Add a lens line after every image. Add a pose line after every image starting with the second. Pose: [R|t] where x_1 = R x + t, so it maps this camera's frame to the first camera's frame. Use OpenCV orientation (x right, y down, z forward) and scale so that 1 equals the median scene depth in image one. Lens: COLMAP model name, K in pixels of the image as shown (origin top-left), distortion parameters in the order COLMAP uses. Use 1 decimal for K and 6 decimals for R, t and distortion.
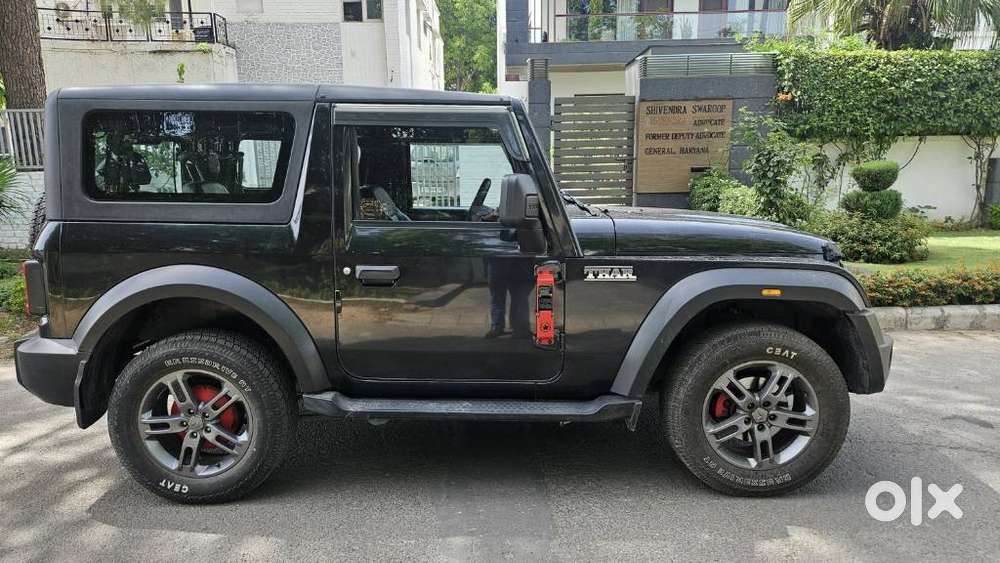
lens RADIAL K [[664.7, 0, 497.8], [0, 664.7, 279.9], [0, 0, 1]] dist [0.074612, -0.066779]
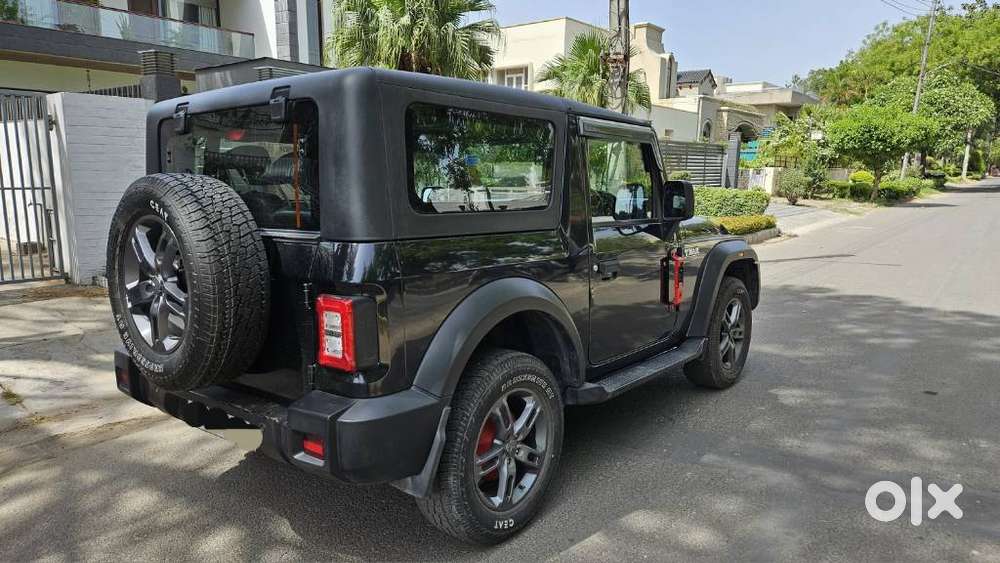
lens RADIAL K [[664.7, 0, 497.8], [0, 664.7, 279.9], [0, 0, 1]] dist [0.074612, -0.066779]
pose [[0.620324, -0.112153, 0.776286, -1.165783], [0.127745, 0.990956, 0.041087, -0.059524], [-0.773873, 0.073680, 0.629041, 0.421796]]
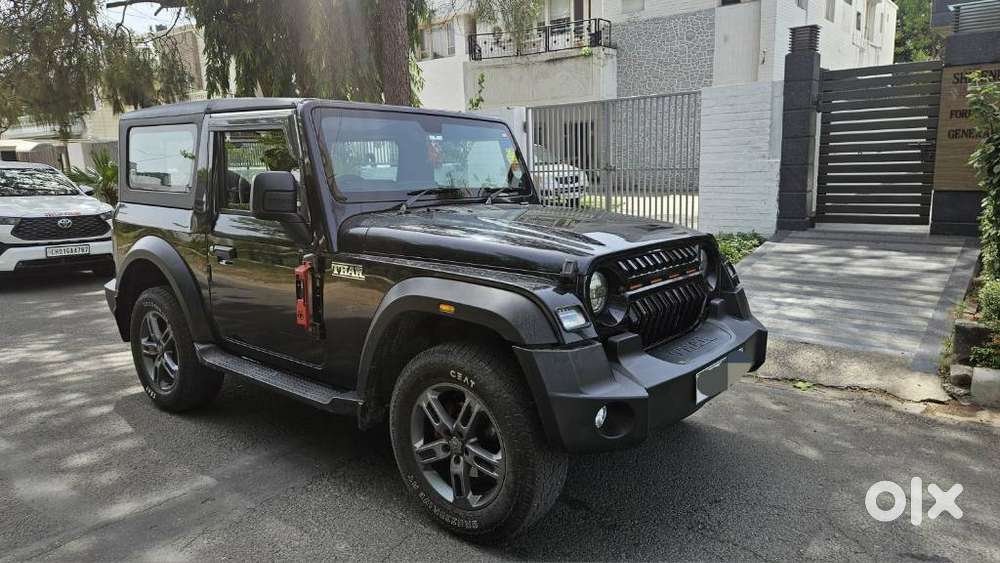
lens RADIAL K [[664.7, 0, 497.8], [0, 664.7, 279.9], [0, 0, 1]] dist [0.074612, -0.066779]
pose [[0.783579, 0.101685, -0.612914, 0.940859], [-0.093126, 0.994593, 0.045950, -0.061602], [0.614273, 0.021073, 0.788812, 0.328512]]
